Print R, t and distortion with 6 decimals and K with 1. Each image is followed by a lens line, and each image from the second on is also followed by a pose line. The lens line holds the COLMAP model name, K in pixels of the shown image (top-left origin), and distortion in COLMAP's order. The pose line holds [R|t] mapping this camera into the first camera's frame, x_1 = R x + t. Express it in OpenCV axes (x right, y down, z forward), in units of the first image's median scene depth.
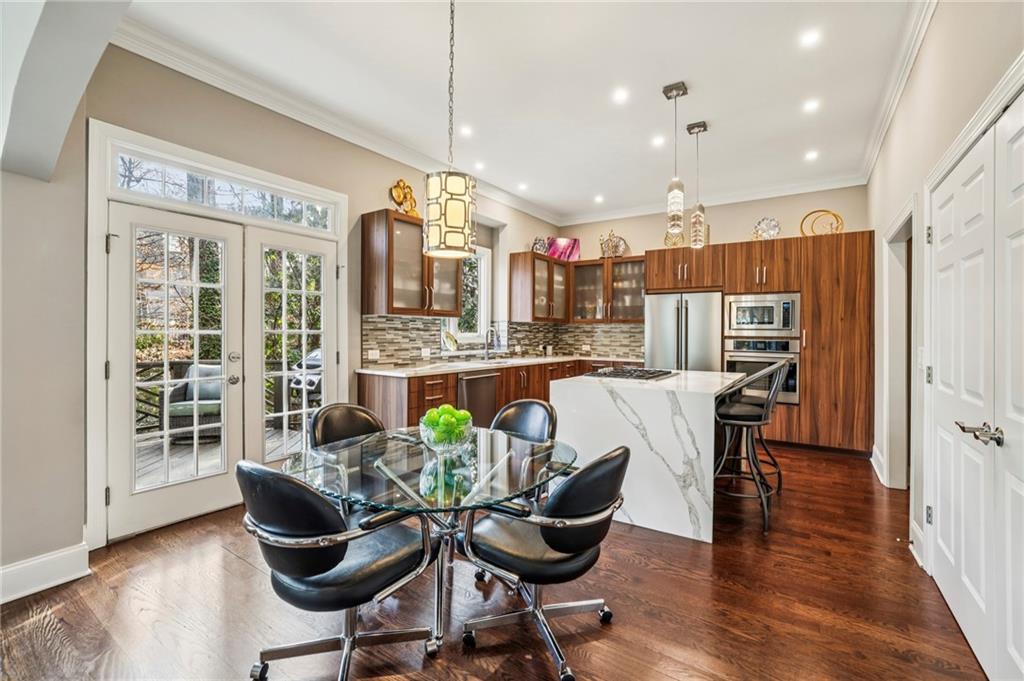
lens RADIAL K [[452.5, 0, 512.0], [0, 452.5, 336.6], [0, 0, 1]] dist [-0.002418, 0.004995]
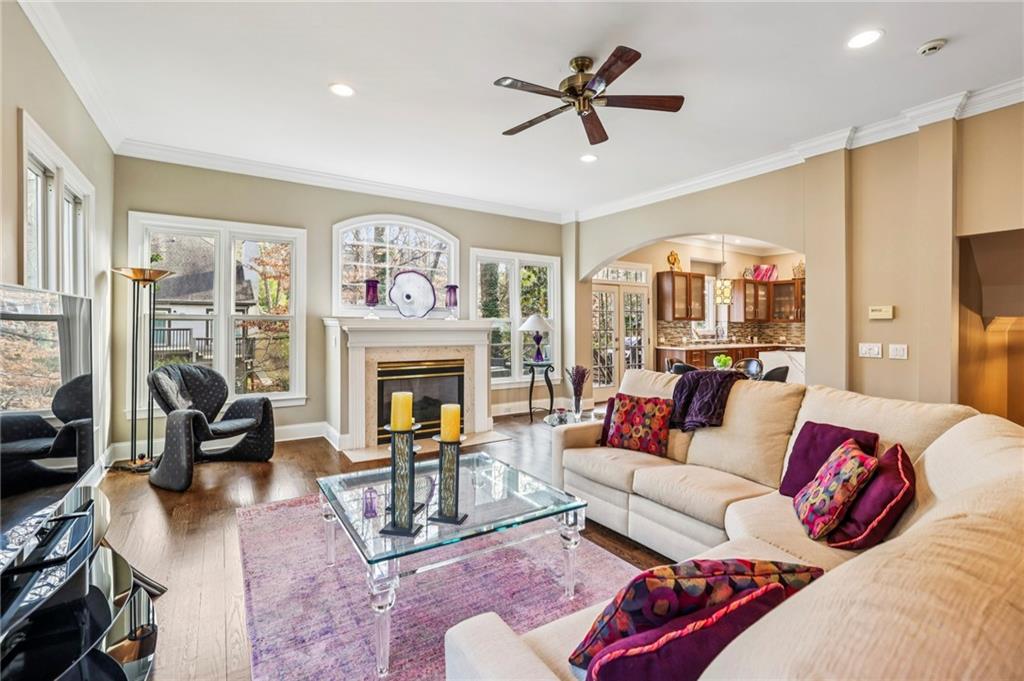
lens RADIAL K [[452.5, 0, 526.8], [0, 452.5, 321.3], [0, 0, 1]] dist [-0.002418, 0.004995]
pose [[0.932884, -0.001340, -0.360175, -0.110825], [-0.002953, 0.999931, -0.011369, -0.015661], [0.360165, 0.011669, 0.932816, -0.898612]]
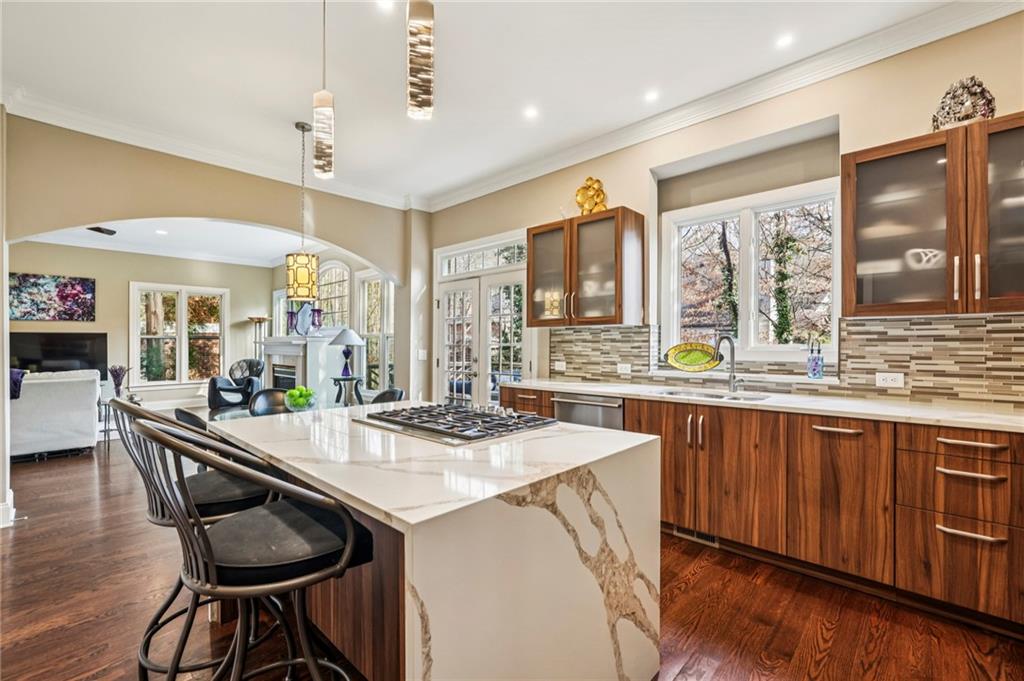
lens RADIAL K [[452.5, 0, 514.4], [0, 452.5, 344.7], [0, 0, 1]] dist [-0.002418, 0.004995]
pose [[-0.157216, -0.006656, -0.987542, 0.570107], [-0.007960, 0.999953, -0.005472, -0.001808], [0.987532, 0.007000, -0.157261, 0.833275]]
